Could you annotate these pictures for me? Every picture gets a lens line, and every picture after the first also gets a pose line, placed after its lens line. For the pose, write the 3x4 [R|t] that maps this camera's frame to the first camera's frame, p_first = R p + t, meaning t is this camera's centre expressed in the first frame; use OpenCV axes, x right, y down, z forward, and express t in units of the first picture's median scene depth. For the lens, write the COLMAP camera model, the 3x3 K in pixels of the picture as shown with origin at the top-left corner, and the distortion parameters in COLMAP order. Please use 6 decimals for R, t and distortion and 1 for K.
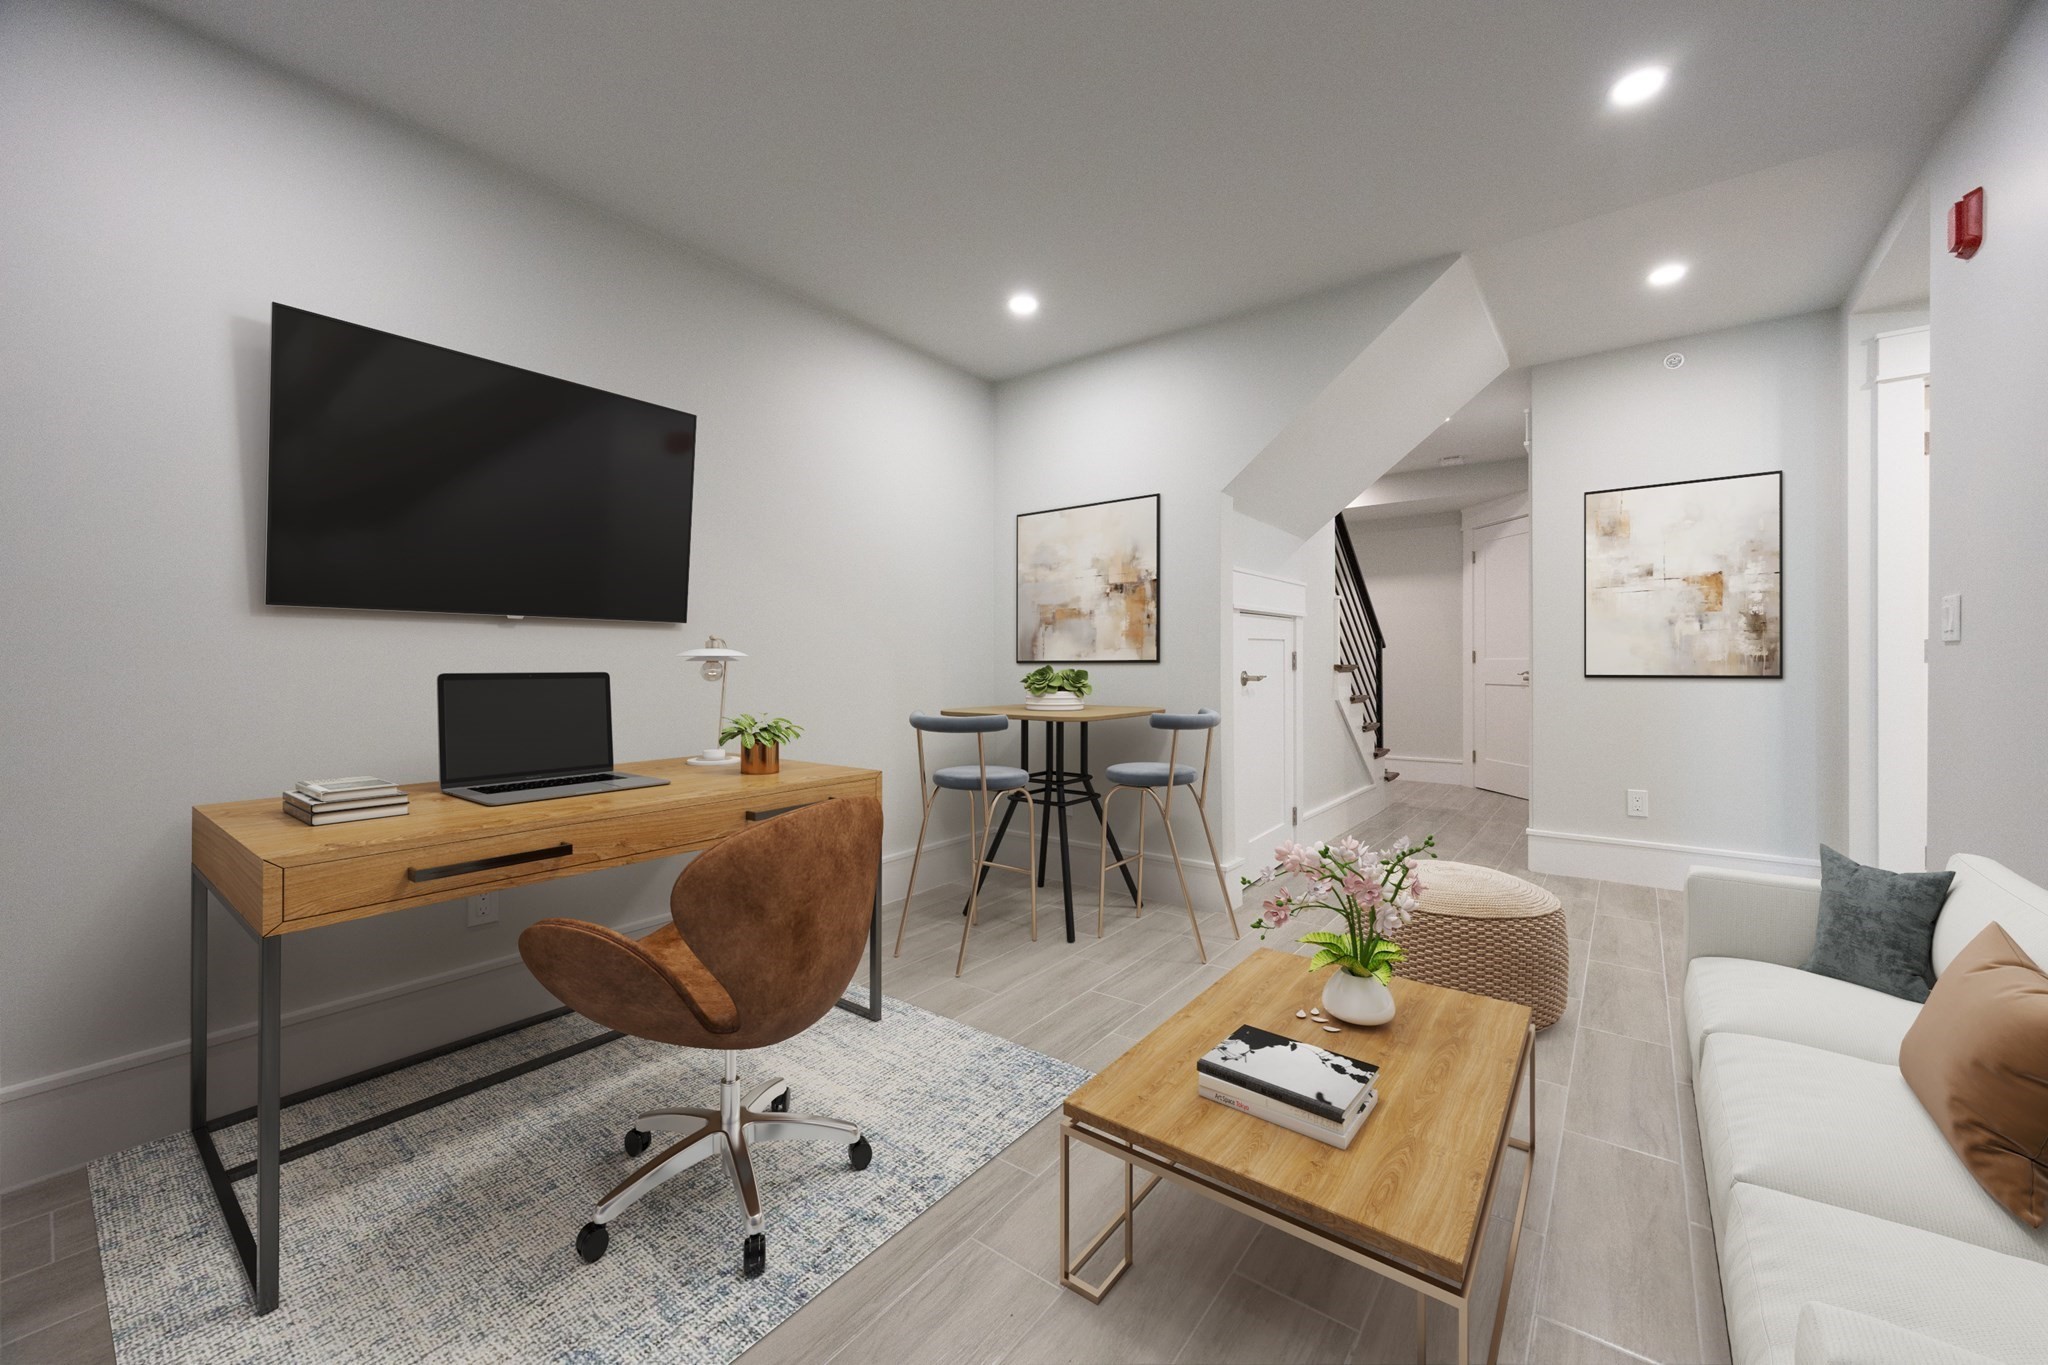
lens RADIAL K [[784.9, 0, 1025.0], [0, 784.9, 673.8], [0, 0, 1]] dist [0.000766, 0.000006]
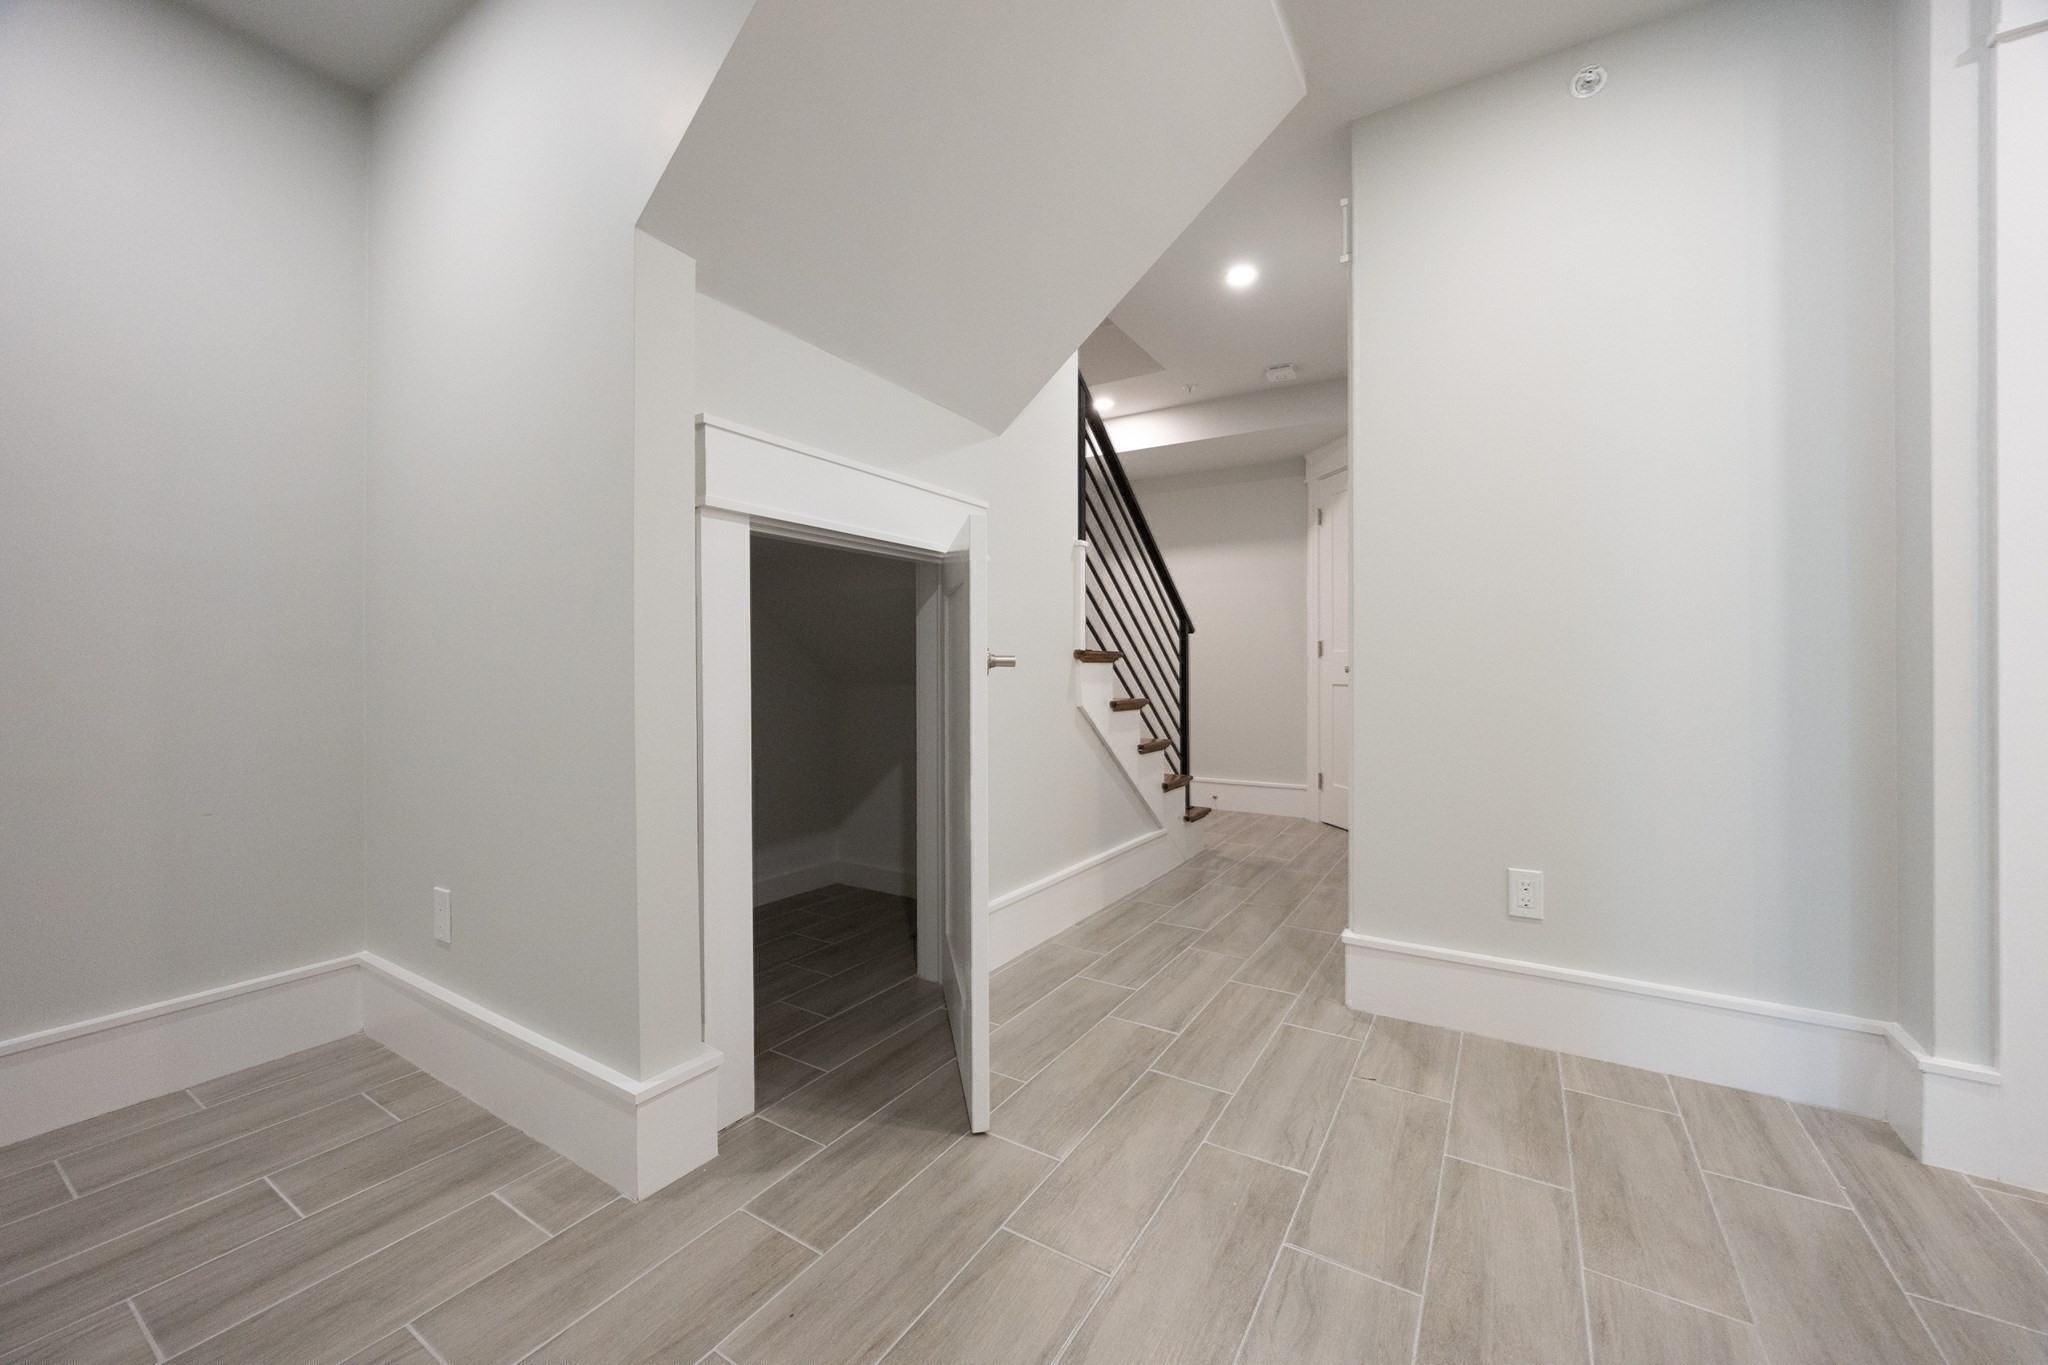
lens RADIAL K [[784.9, 0, 1021.2], [0, 784.9, 678.2], [0, 0, 1]] dist [0.000766, 0.000006]
pose [[0.995211, 0.002049, 0.097726, 0.251115], [-0.001803, 0.999995, -0.002600, 0.010888], [-0.097731, 0.002412, 0.995210, 0.327086]]
